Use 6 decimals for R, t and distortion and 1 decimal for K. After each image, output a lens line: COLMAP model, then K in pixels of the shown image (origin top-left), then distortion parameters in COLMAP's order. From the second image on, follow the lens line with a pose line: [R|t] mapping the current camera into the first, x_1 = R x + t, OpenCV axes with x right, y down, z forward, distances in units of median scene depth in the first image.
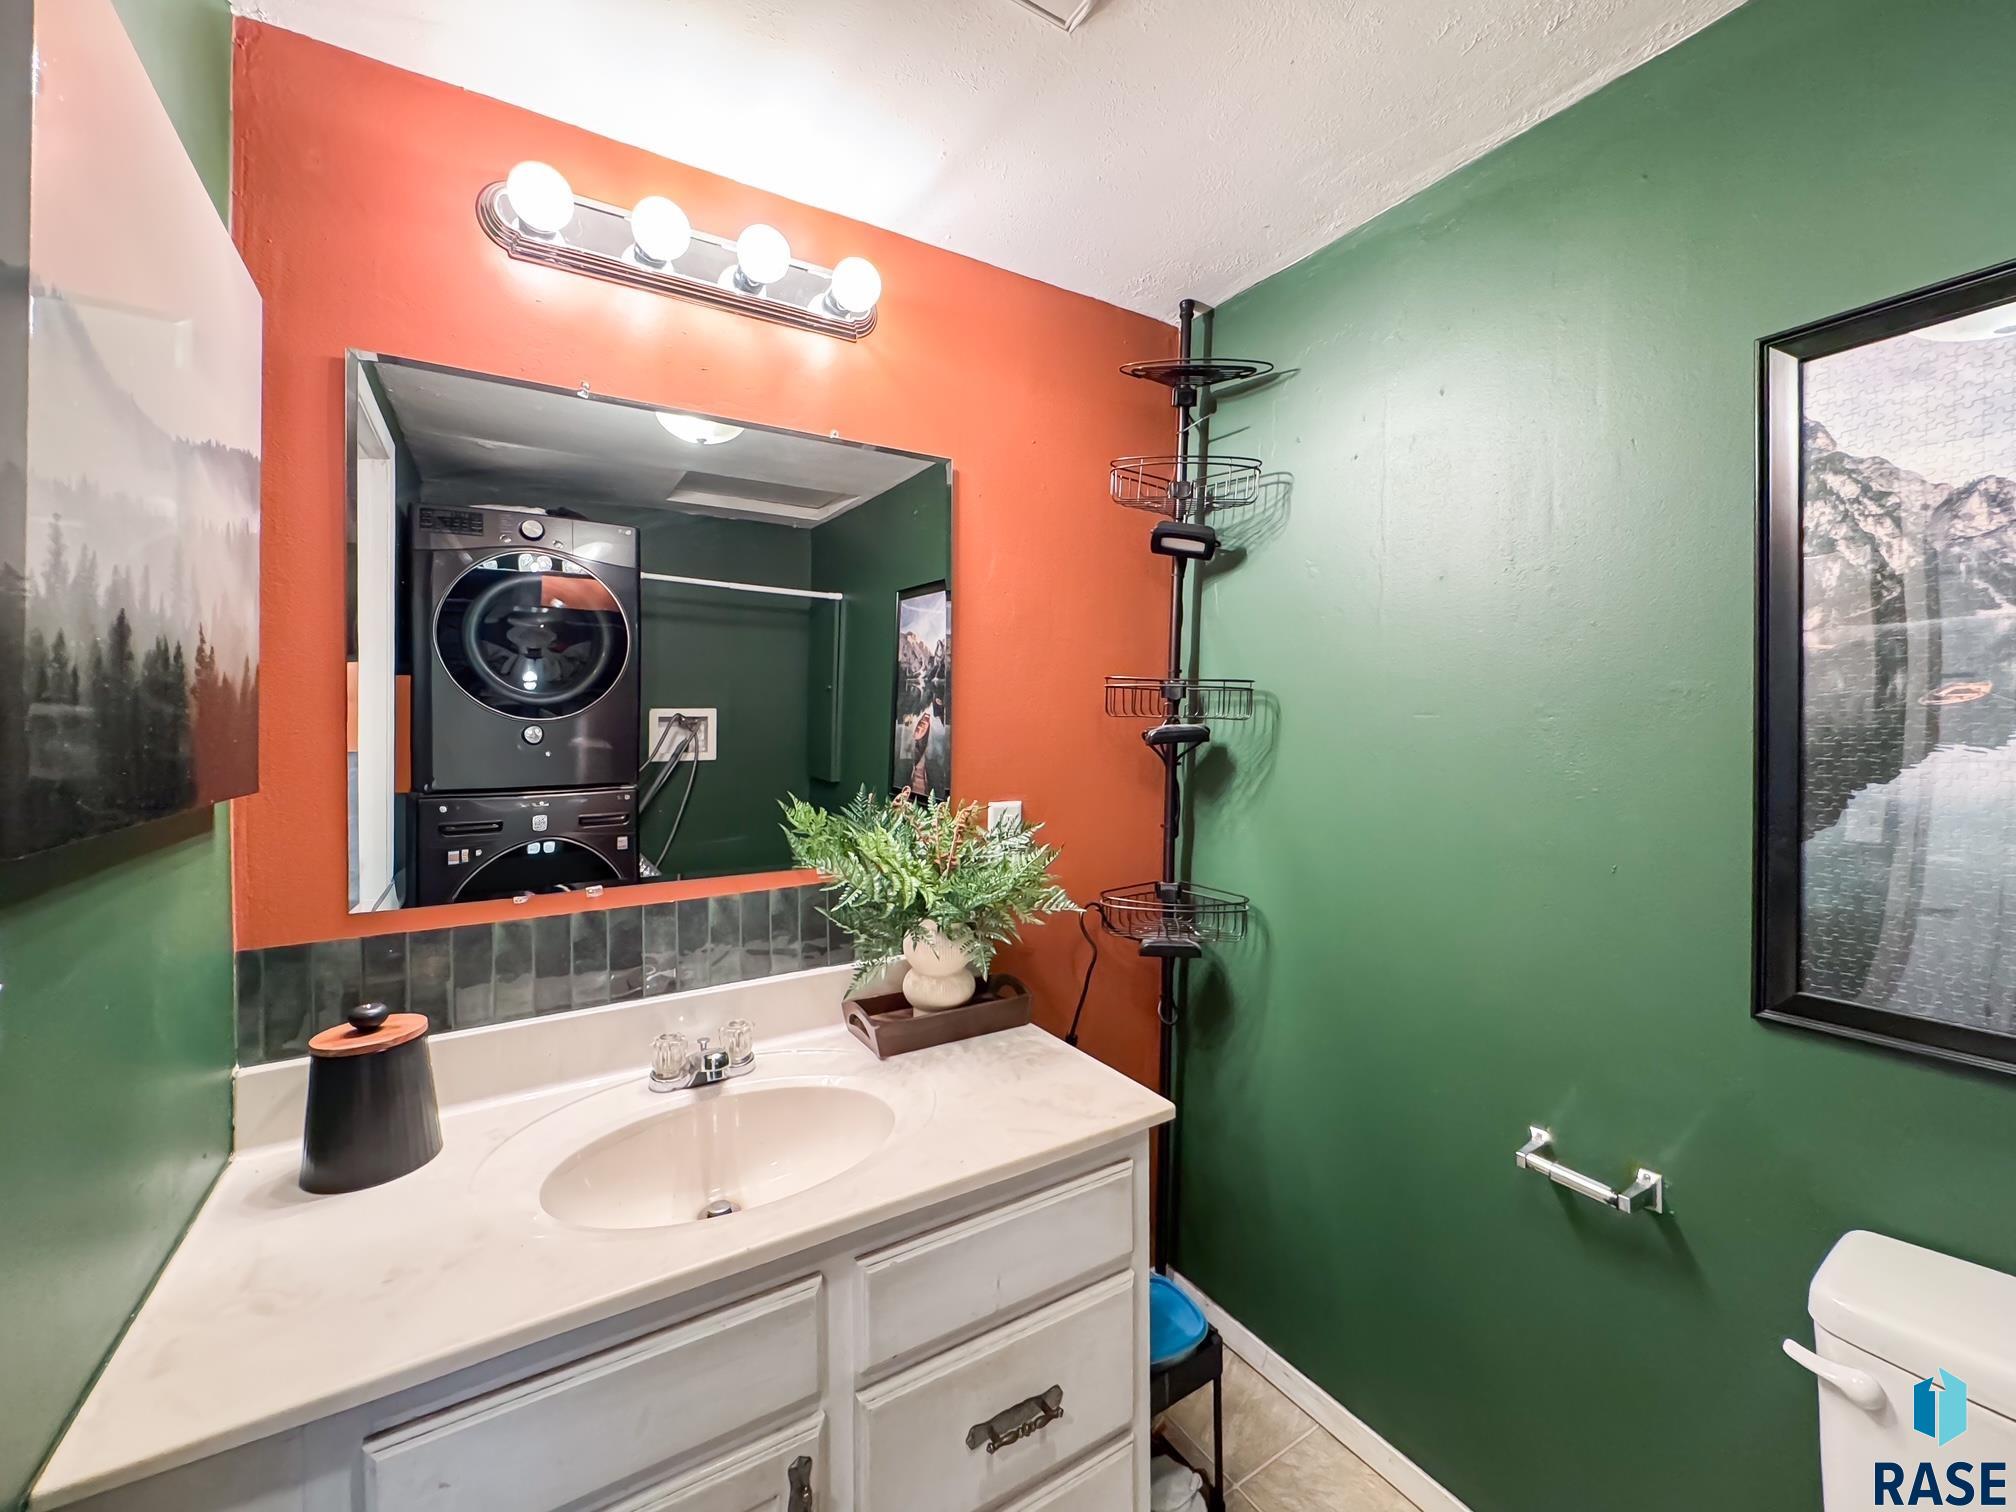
lens RADIAL K [[815.7, 0, 1005.6], [0, 815.7, 725.3], [0, 0, 1]] dist [-0.004875, 0.000917]
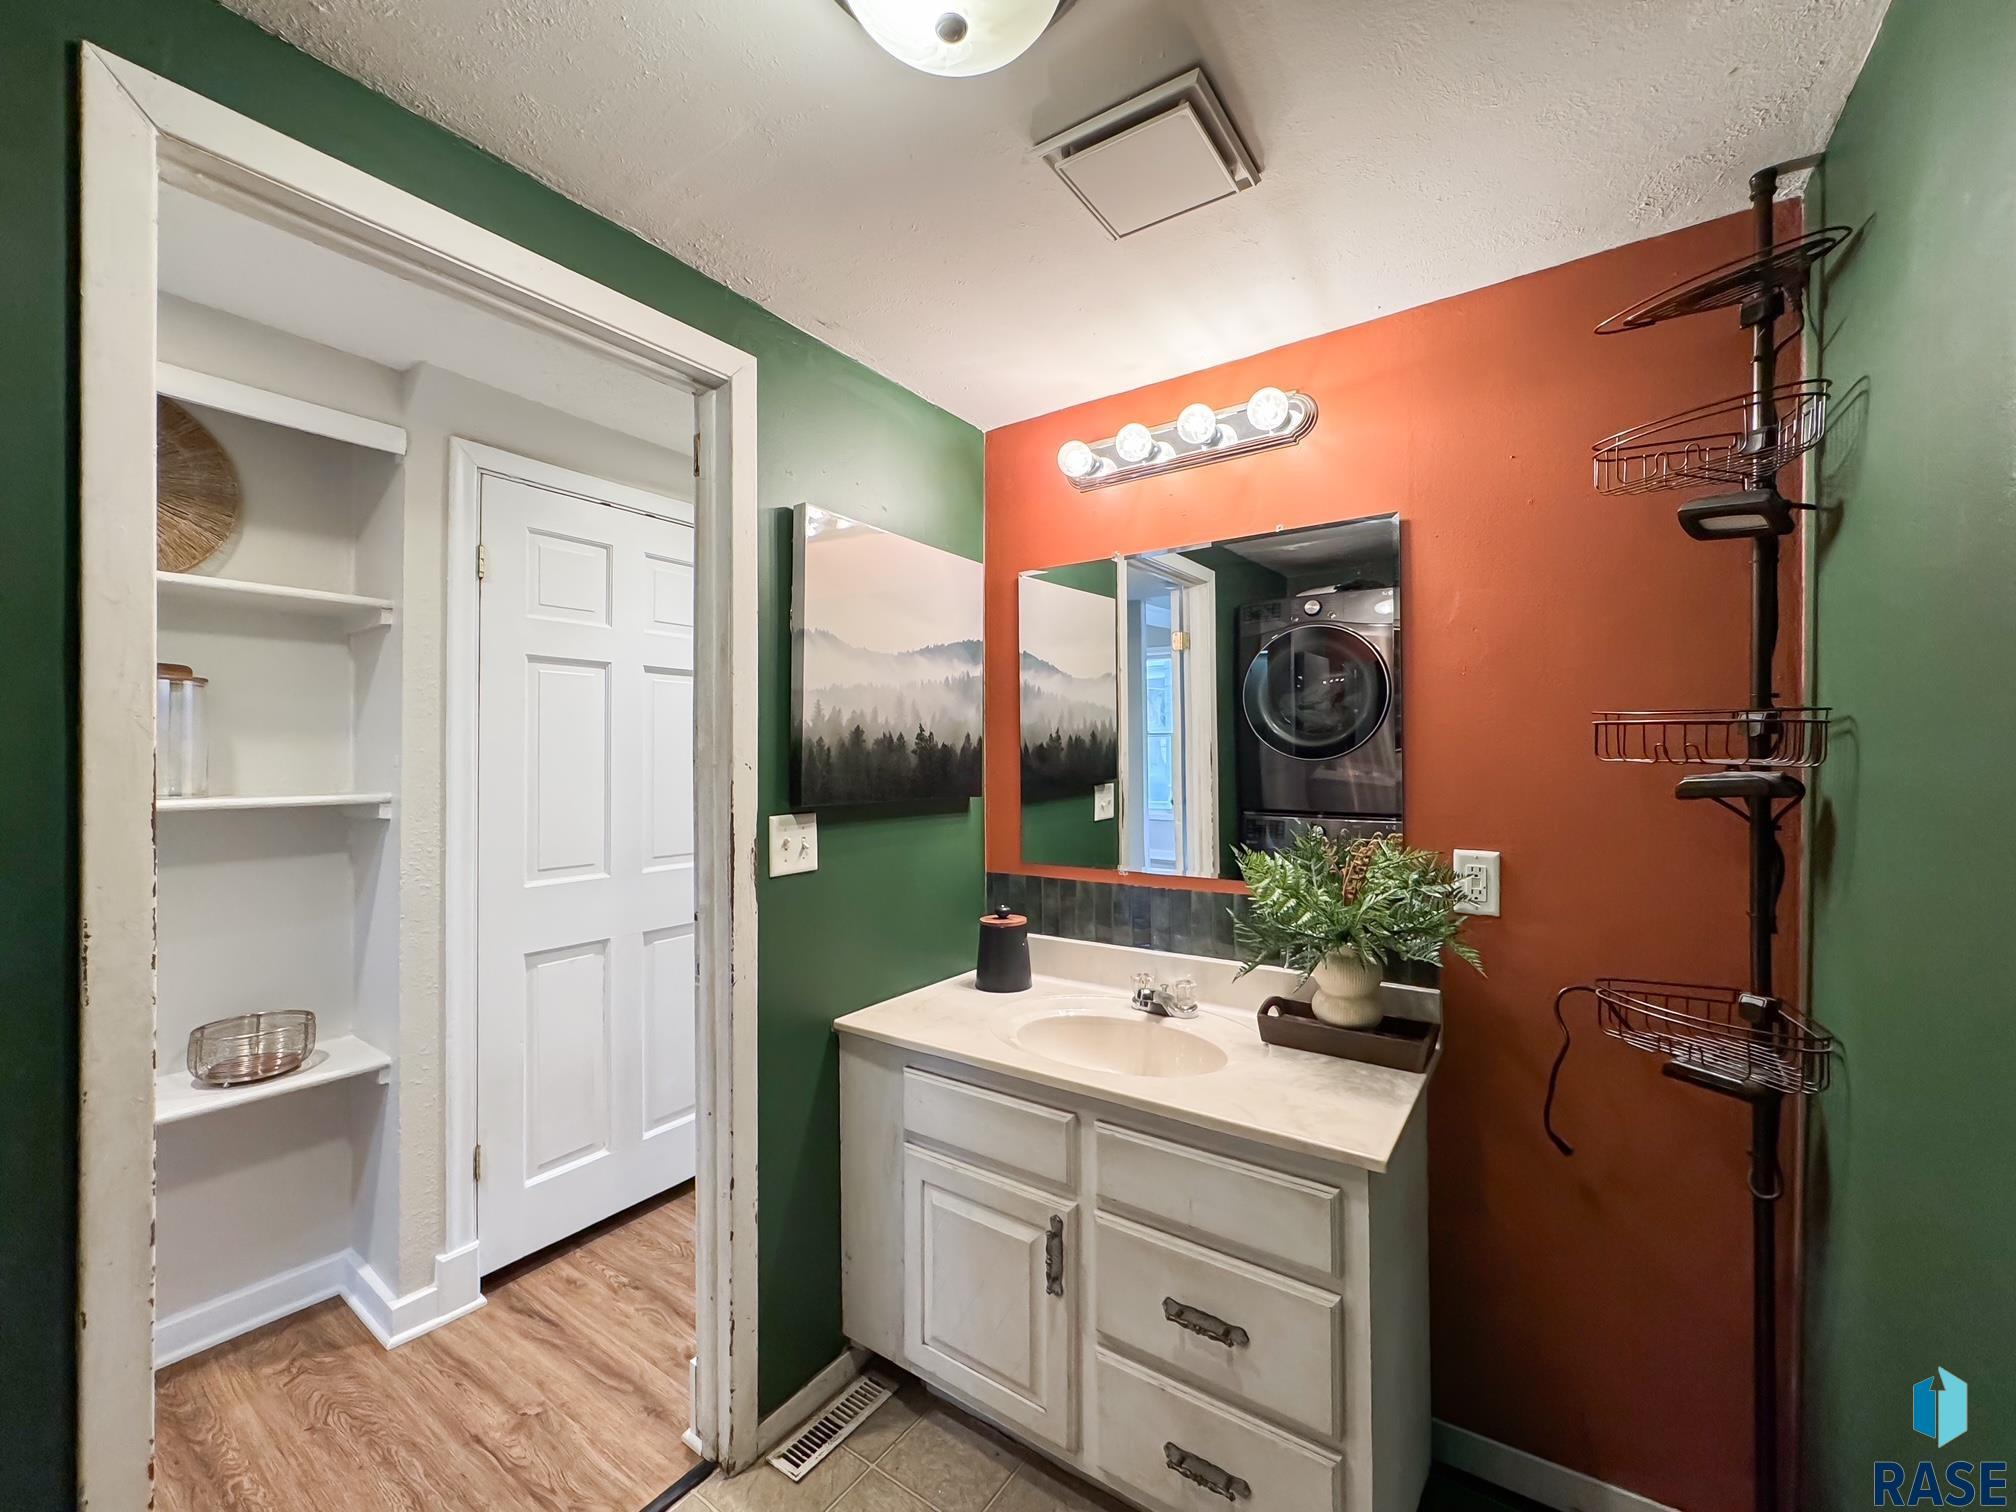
lens RADIAL K [[815.7, 0, 1016.0], [0, 815.7, 752.3], [0, 0, 1]] dist [-0.004875, 0.000917]
pose [[0.398710, -0.004022, -0.917068, 0.939990], [-0.003625, 0.999976, -0.005961, -0.017324], [0.917070, 0.005701, 0.398685, 0.202532]]
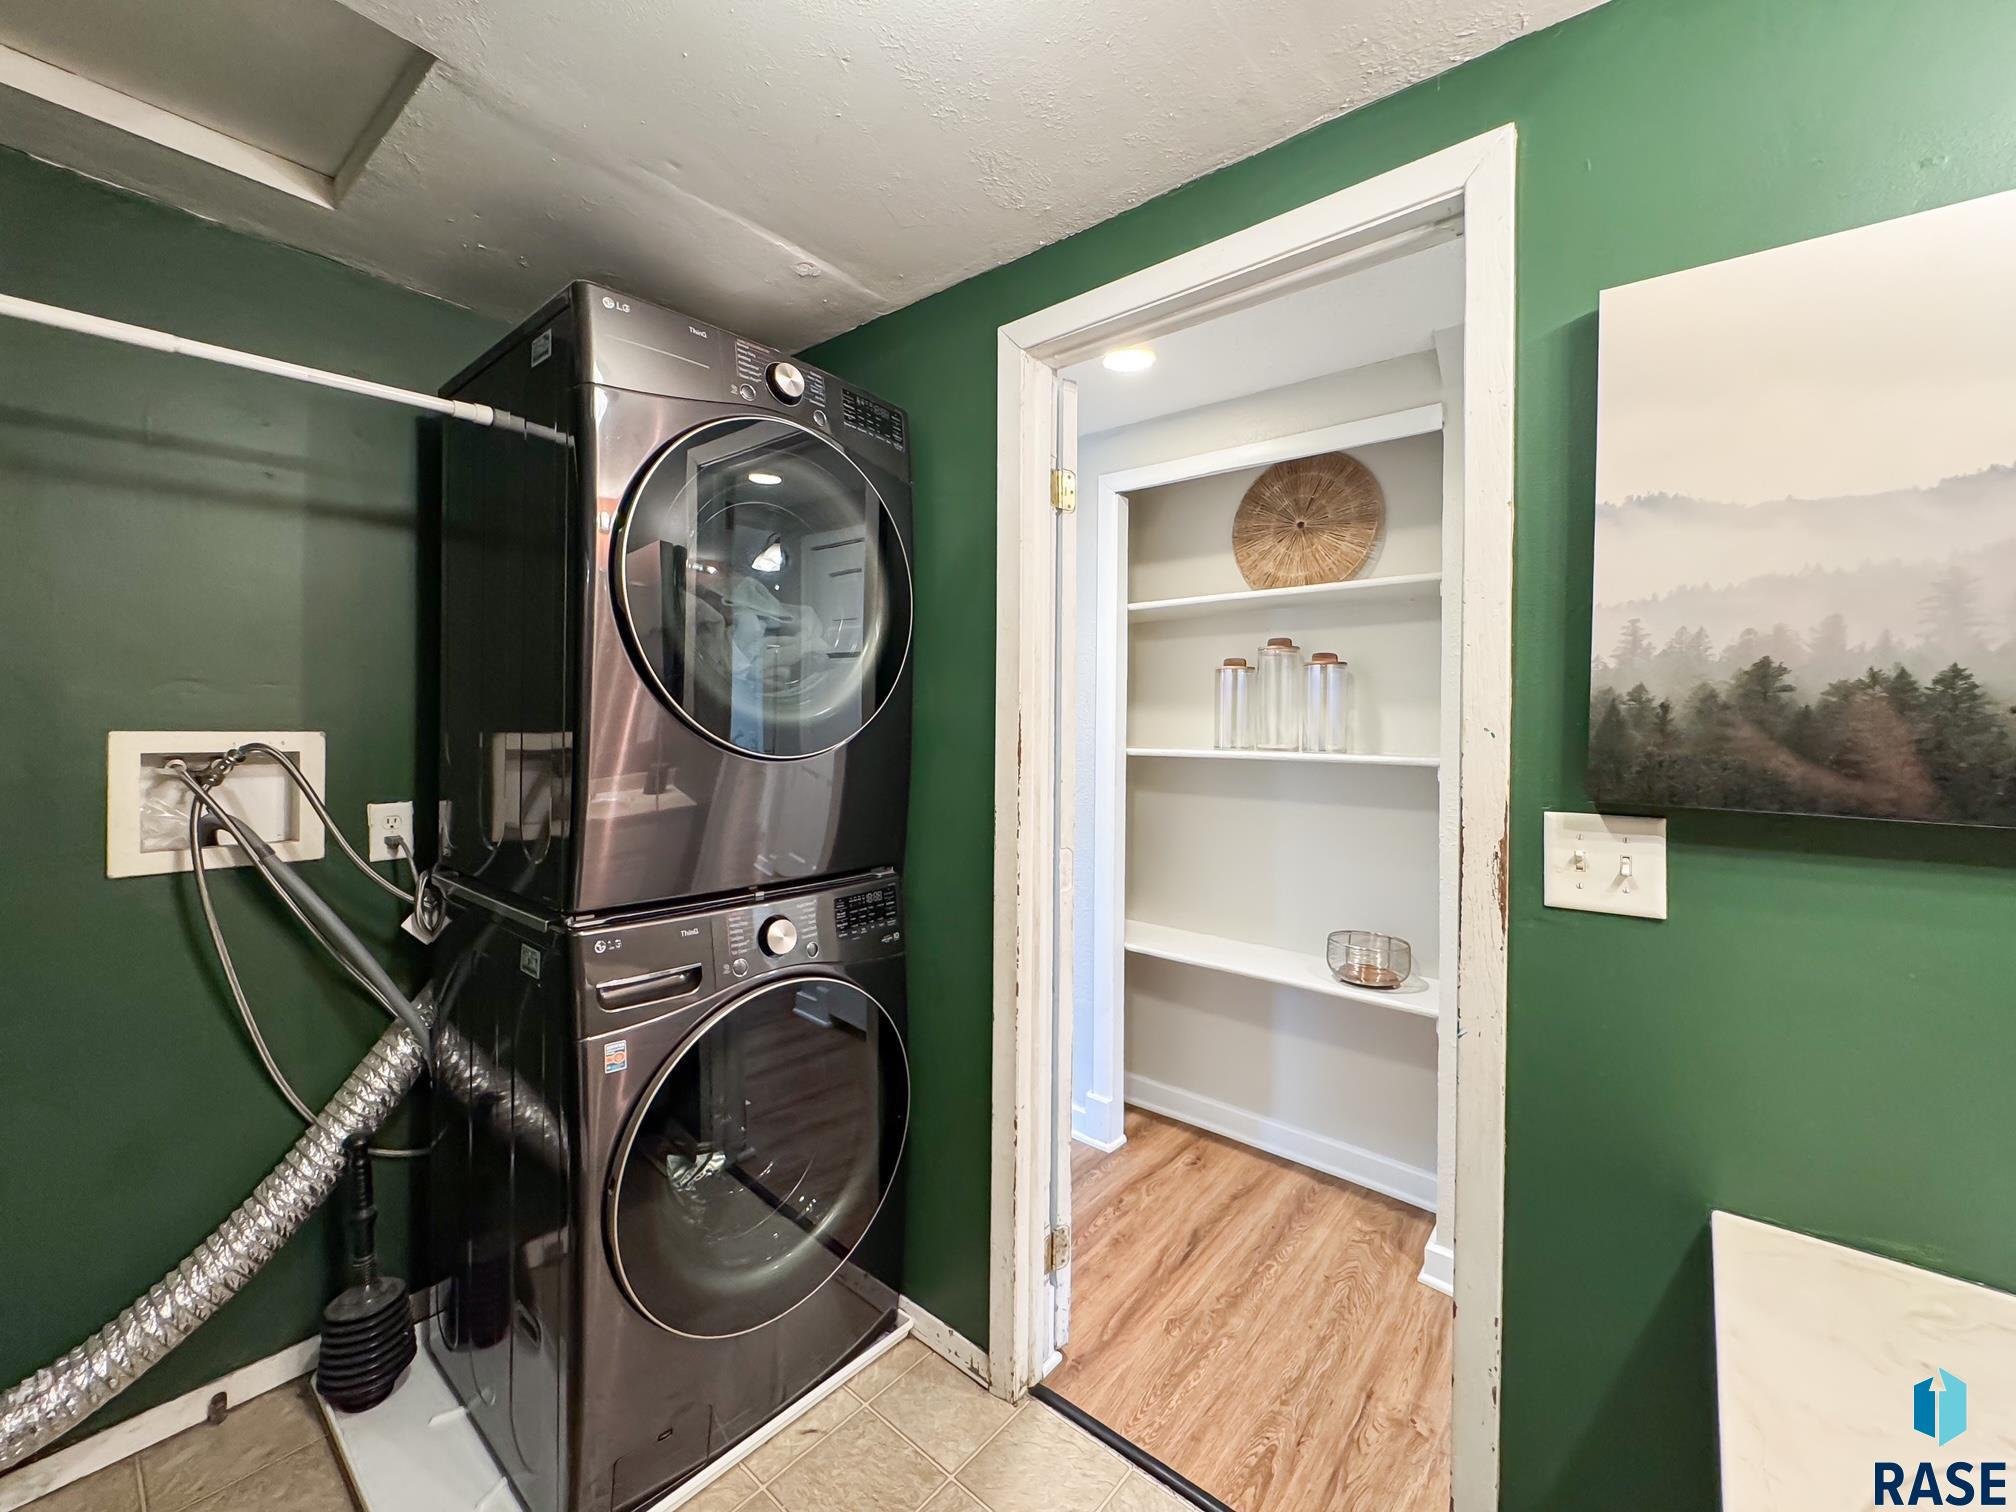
lens RADIAL K [[815.7, 0, 993.4], [0, 815.7, 732.7], [0, 0, 1]] dist [-0.004875, 0.000917]
pose [[-0.949359, -0.005878, -0.314137, 0.348043], [-0.011596, 0.999799, 0.016338, -0.009247], [0.313978, 0.019153, -0.949237, 1.046606]]
